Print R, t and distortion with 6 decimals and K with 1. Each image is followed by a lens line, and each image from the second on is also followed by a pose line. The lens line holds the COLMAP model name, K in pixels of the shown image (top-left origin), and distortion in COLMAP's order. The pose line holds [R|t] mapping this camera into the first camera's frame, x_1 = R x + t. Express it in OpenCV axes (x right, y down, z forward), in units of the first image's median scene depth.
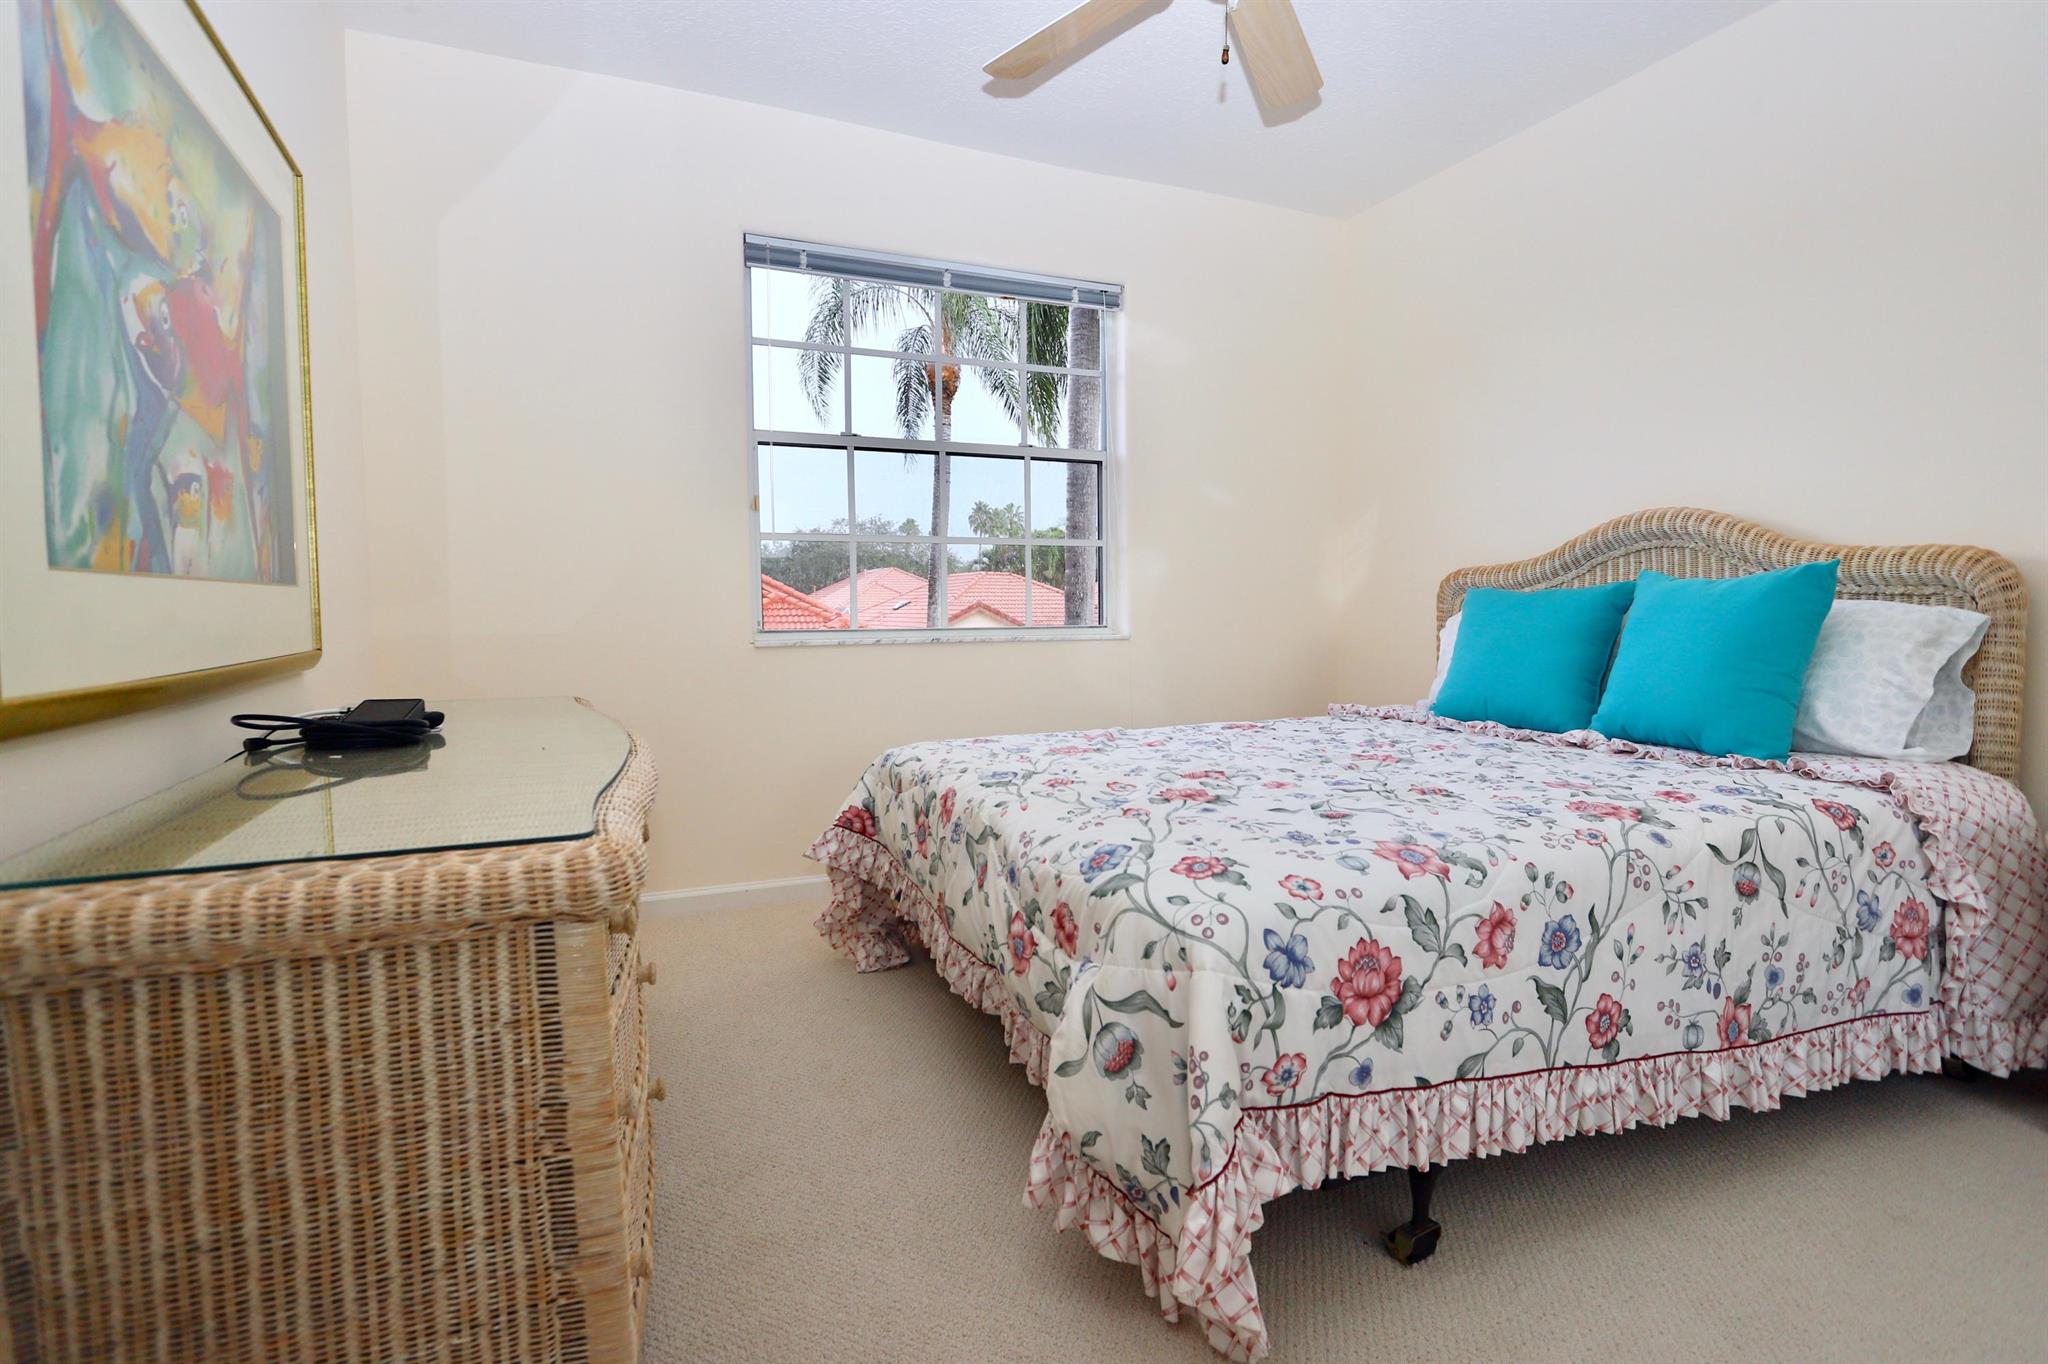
lens RADIAL K [[992.3, 0, 1004.4], [0, 992.3, 686.6], [0, 0, 1]] dist [-0.013951, 0.000351]
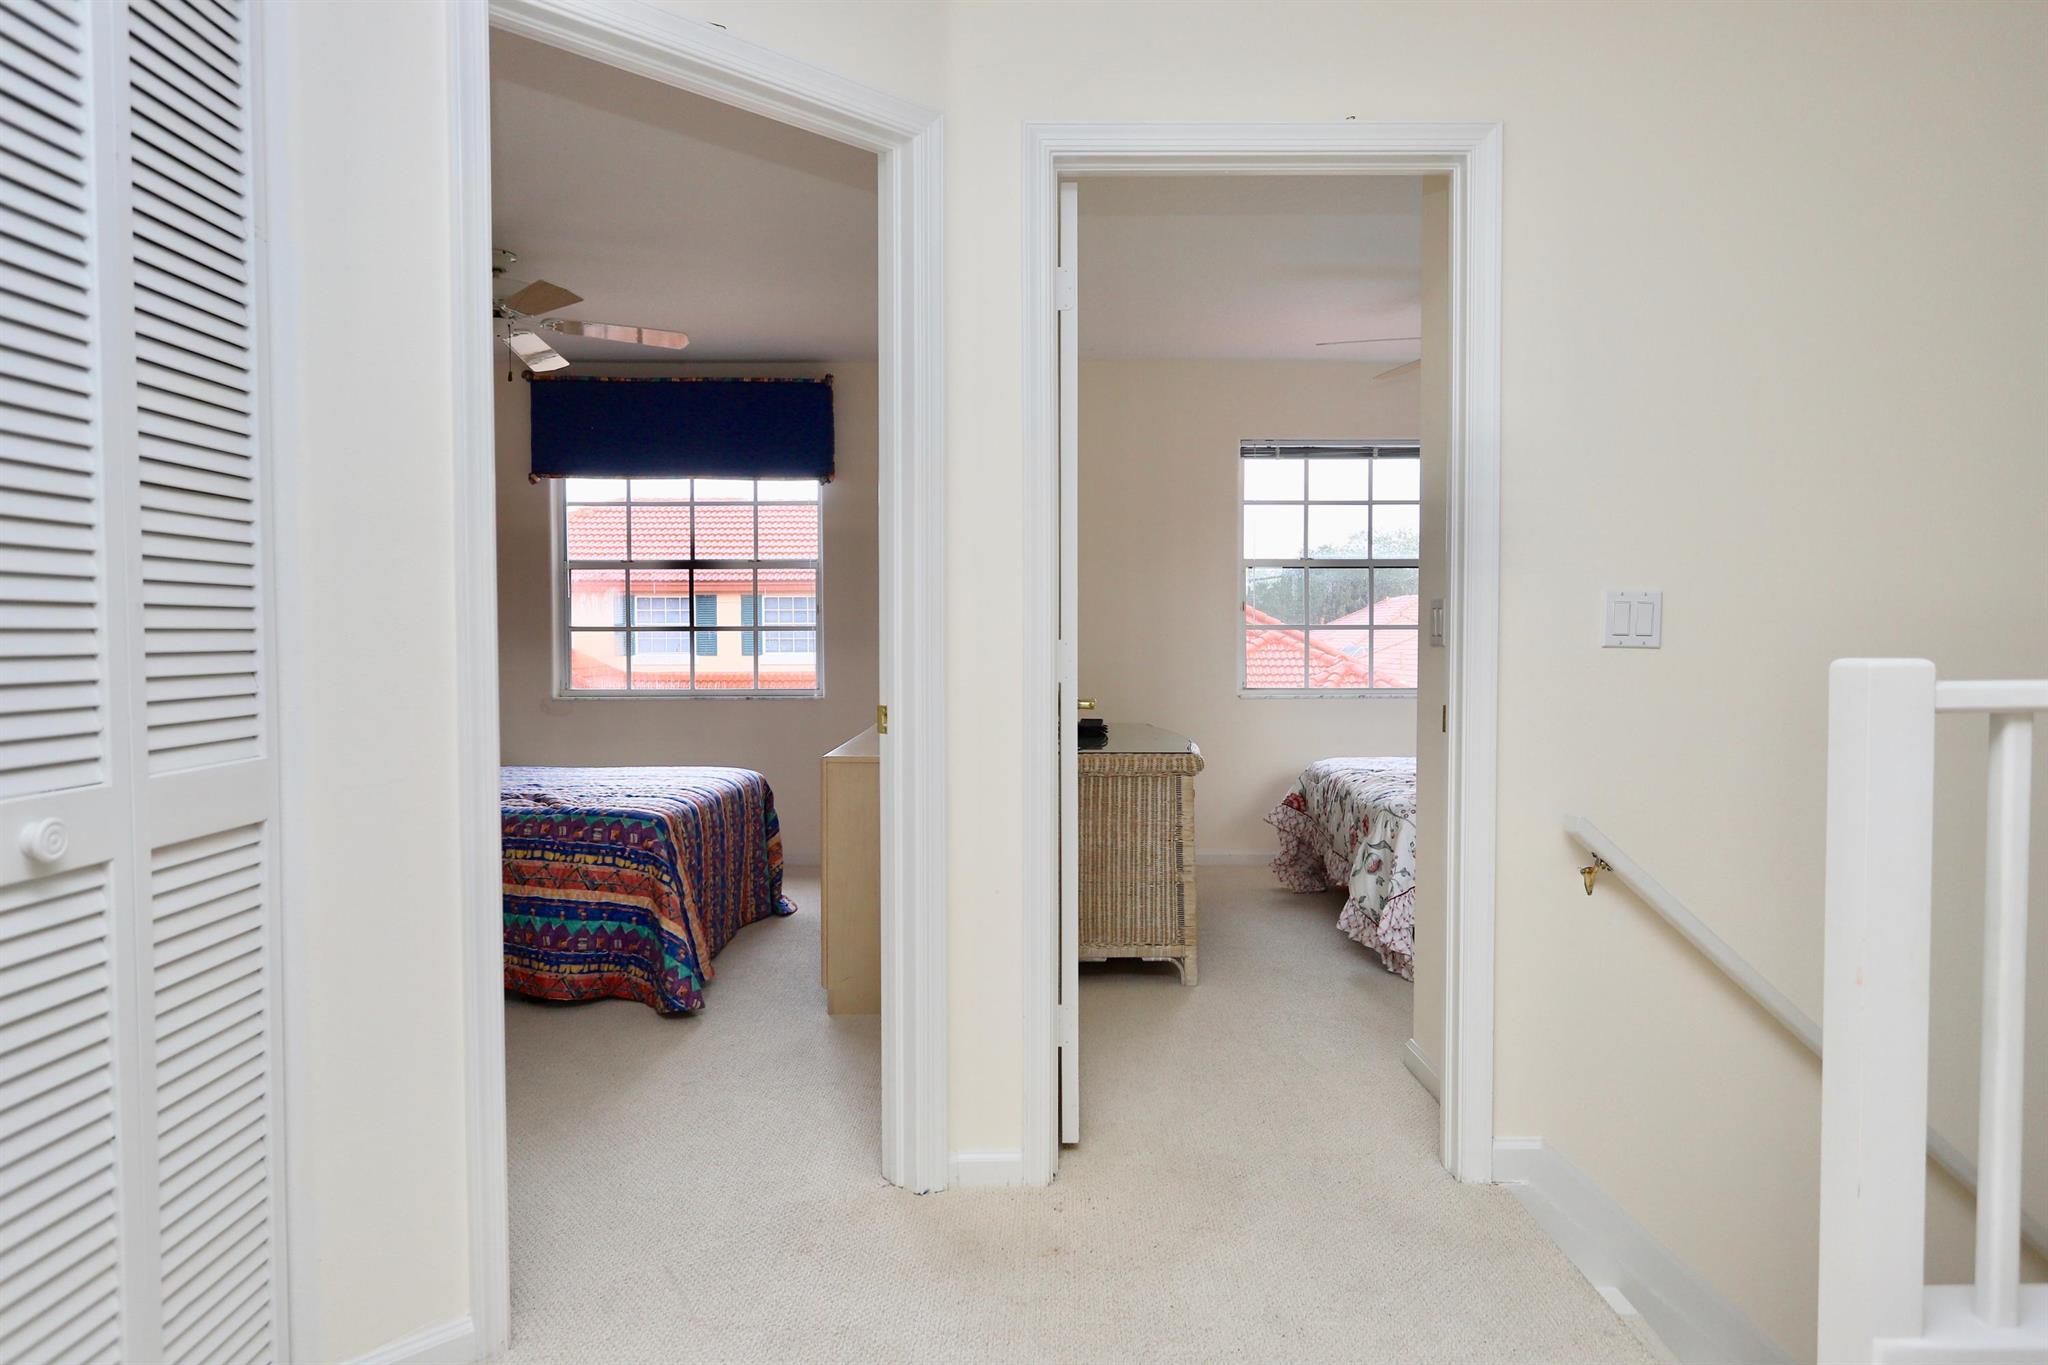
lens RADIAL K [[1392.4, 0, 1015.0], [0, 1392.4, 691.6], [0, 0, 1]] dist [0.009195, 0.001060]
pose [[0.916117, 0.018409, -0.400488, 0.471753], [-0.034526, 0.998857, -0.033065, 0.052523], [0.399422, 0.044118, 0.915705, -1.799580]]
